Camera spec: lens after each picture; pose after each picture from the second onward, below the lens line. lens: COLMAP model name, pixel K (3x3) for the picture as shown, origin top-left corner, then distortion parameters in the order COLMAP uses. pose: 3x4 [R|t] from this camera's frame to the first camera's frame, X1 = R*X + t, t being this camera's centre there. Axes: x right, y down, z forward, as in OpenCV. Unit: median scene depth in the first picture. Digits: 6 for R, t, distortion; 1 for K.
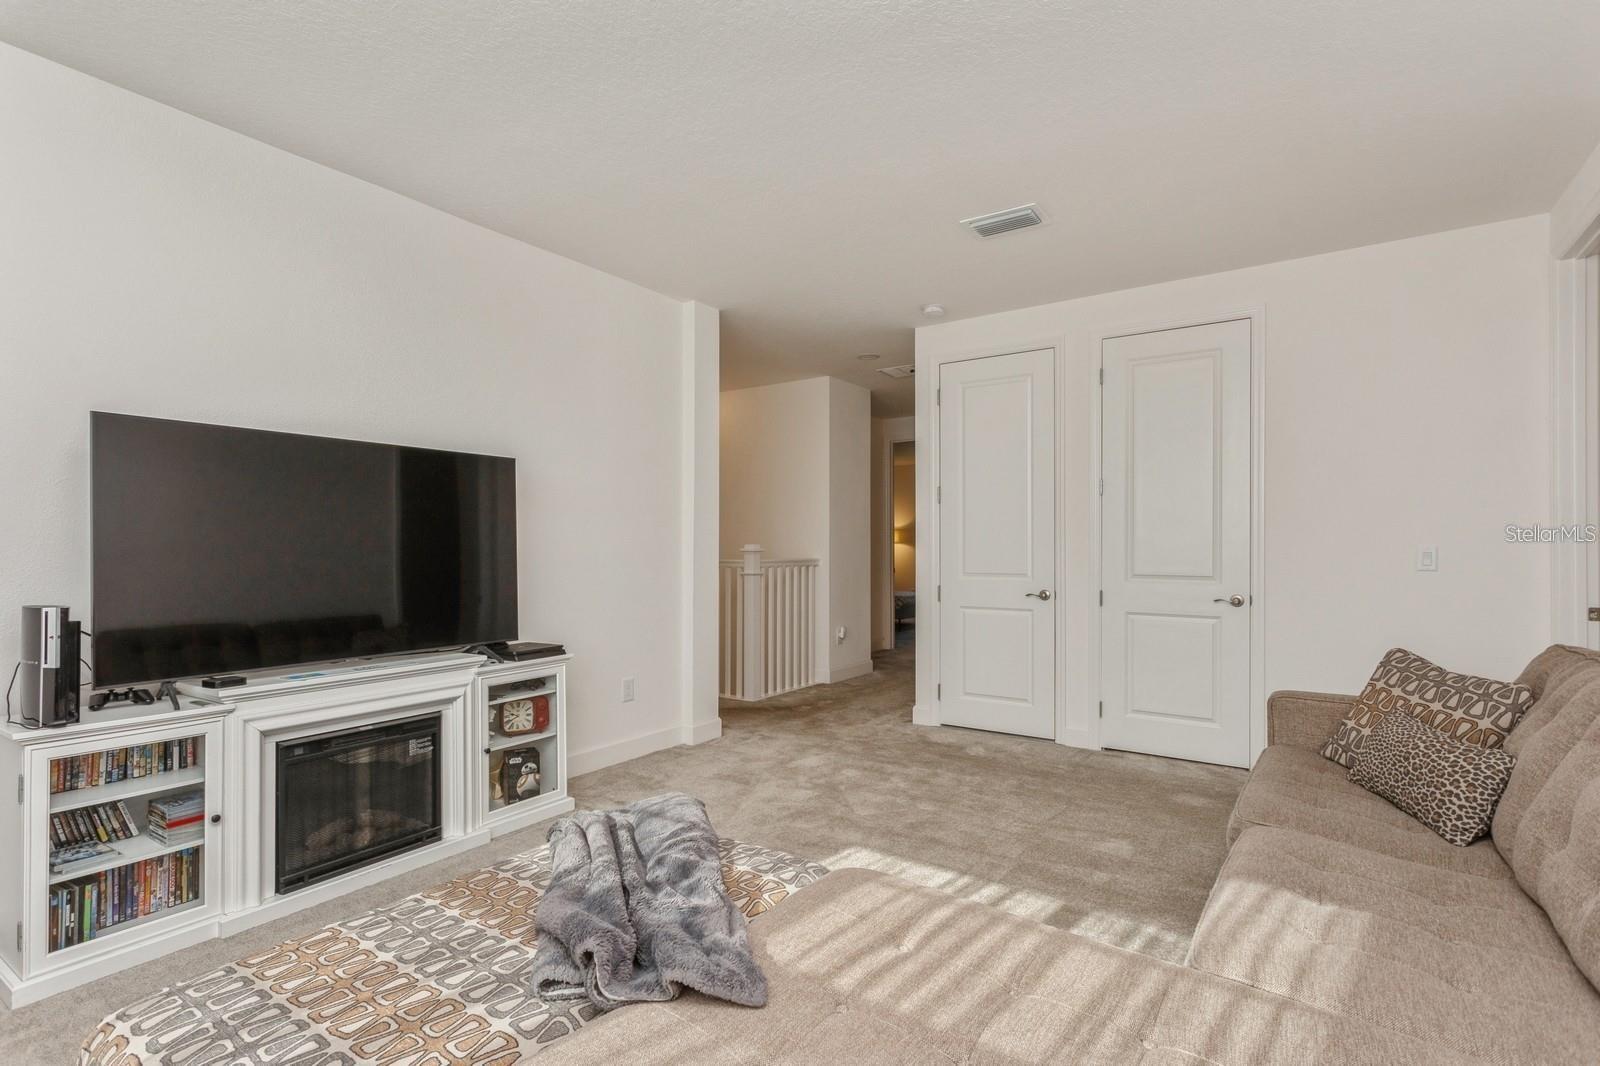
lens RADIAL K [[757.9, 0, 800.0], [0, 757.9, 533.0], [0, 0, 1]] dist [-0.001921, -0.000074]
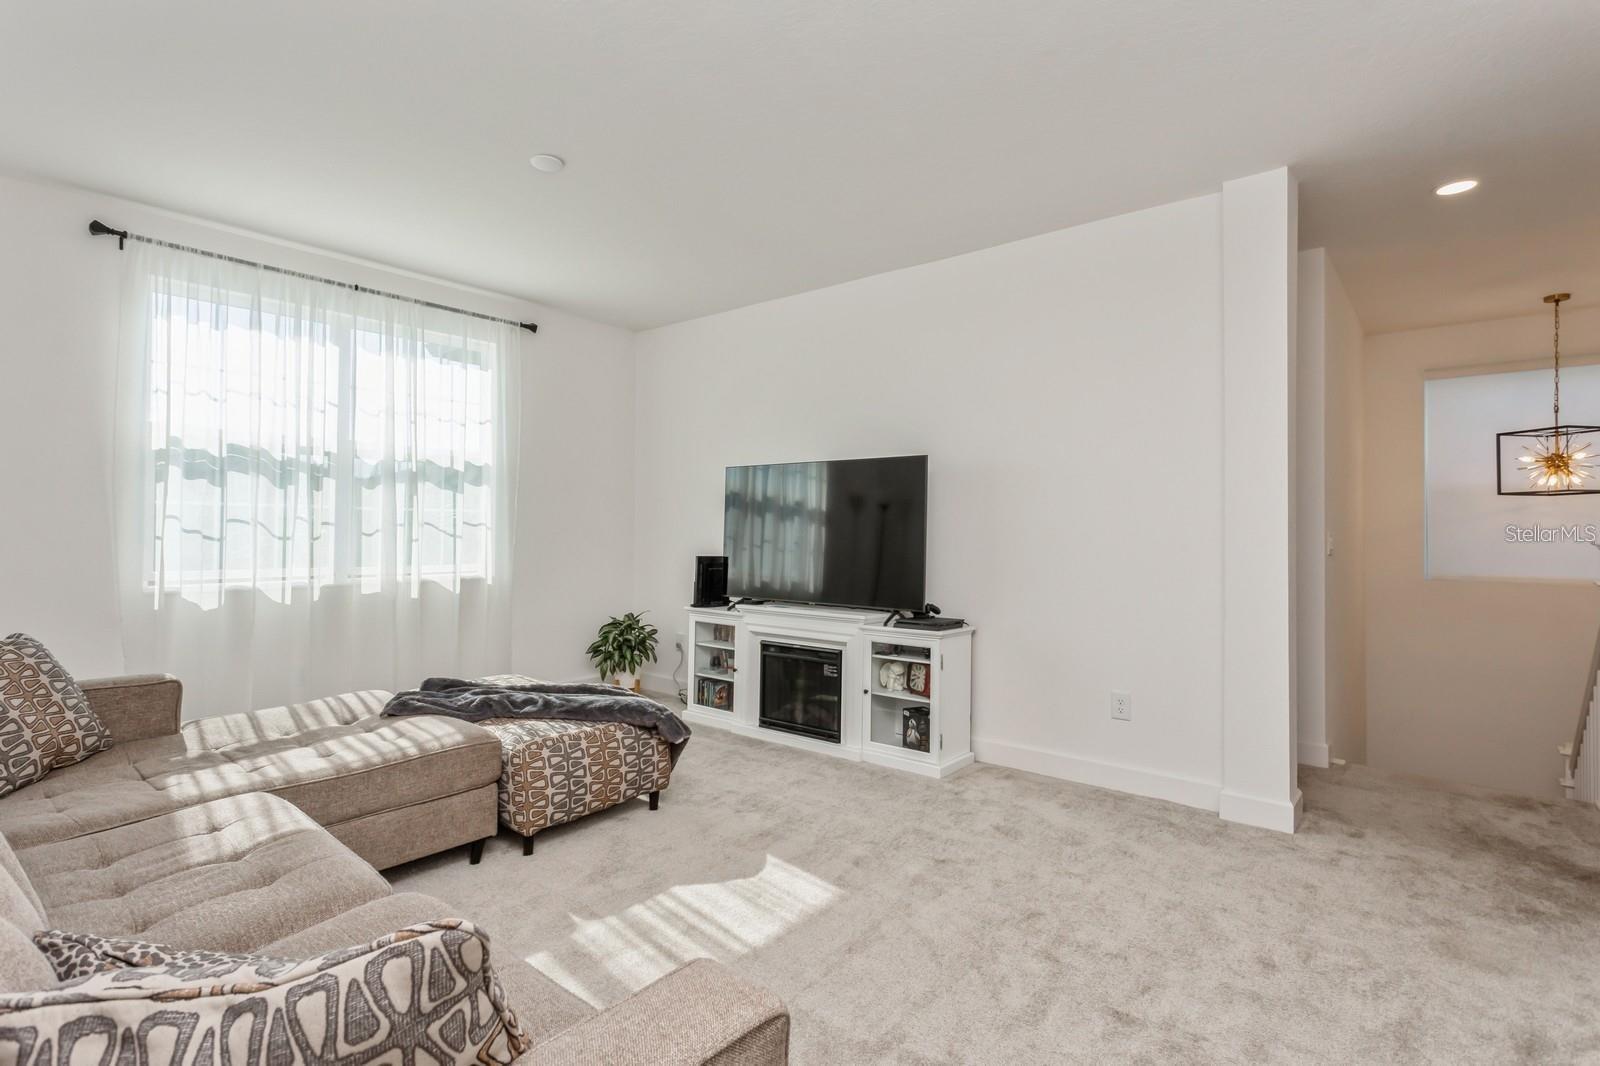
lens RADIAL K [[757.9, 0, 800.0], [0, 757.9, 533.0], [0, 0, 1]] dist [-0.001921, -0.000074]
pose [[-0.074181, -0.001620, -0.997244, 0.911589], [0.004674, 0.999987, -0.001972, 0.024612], [0.997234, -0.004807, -0.074172, 1.036780]]
